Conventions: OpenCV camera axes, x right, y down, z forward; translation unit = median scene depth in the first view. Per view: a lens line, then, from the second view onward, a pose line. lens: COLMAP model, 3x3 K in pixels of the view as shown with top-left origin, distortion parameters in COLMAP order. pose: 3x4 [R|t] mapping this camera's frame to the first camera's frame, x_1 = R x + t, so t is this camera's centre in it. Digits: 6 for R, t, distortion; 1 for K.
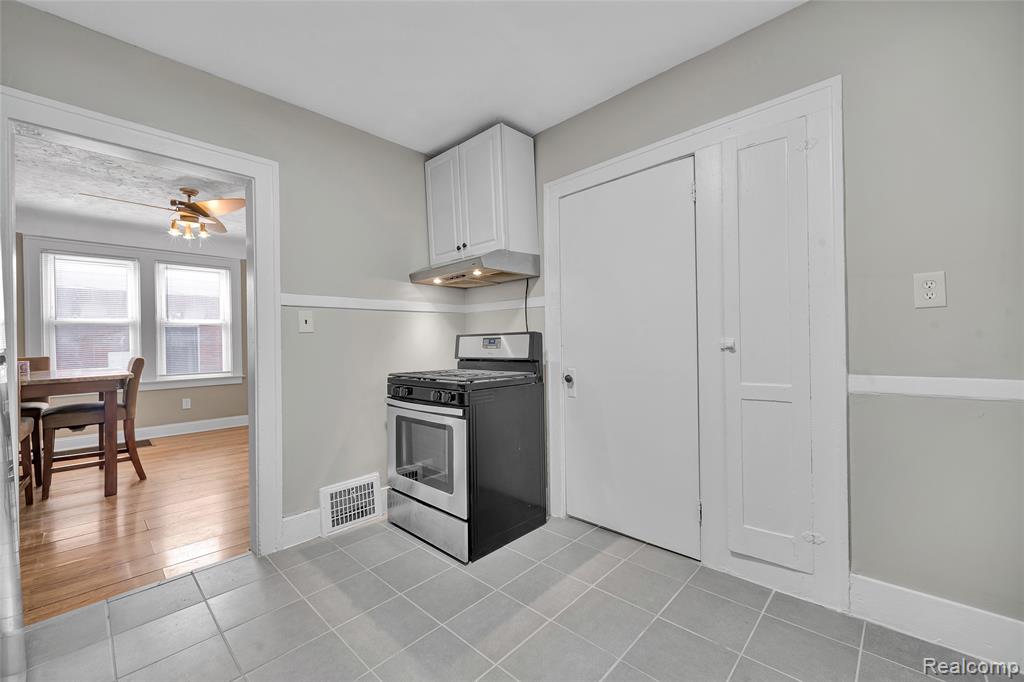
lens RADIAL K [[408.8, 0, 510.3], [0, 408.8, 340.4], [0, 0, 1]] dist [0.002014, 0.000855]
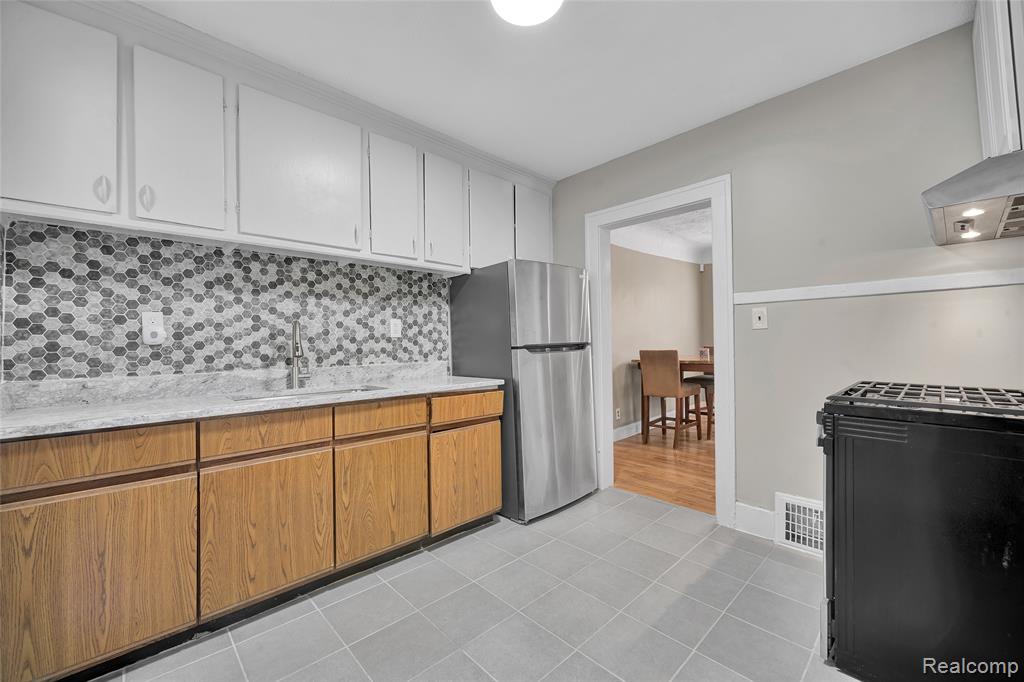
lens RADIAL K [[408.8, 0, 512.6], [0, 408.8, 340.9], [0, 0, 1]] dist [0.002014, 0.000855]
pose [[-0.051745, 0.015799, -0.998535, 0.527686], [0.014866, 0.999776, 0.015048, -0.014615], [0.998550, -0.014065, -0.051968, 0.449959]]
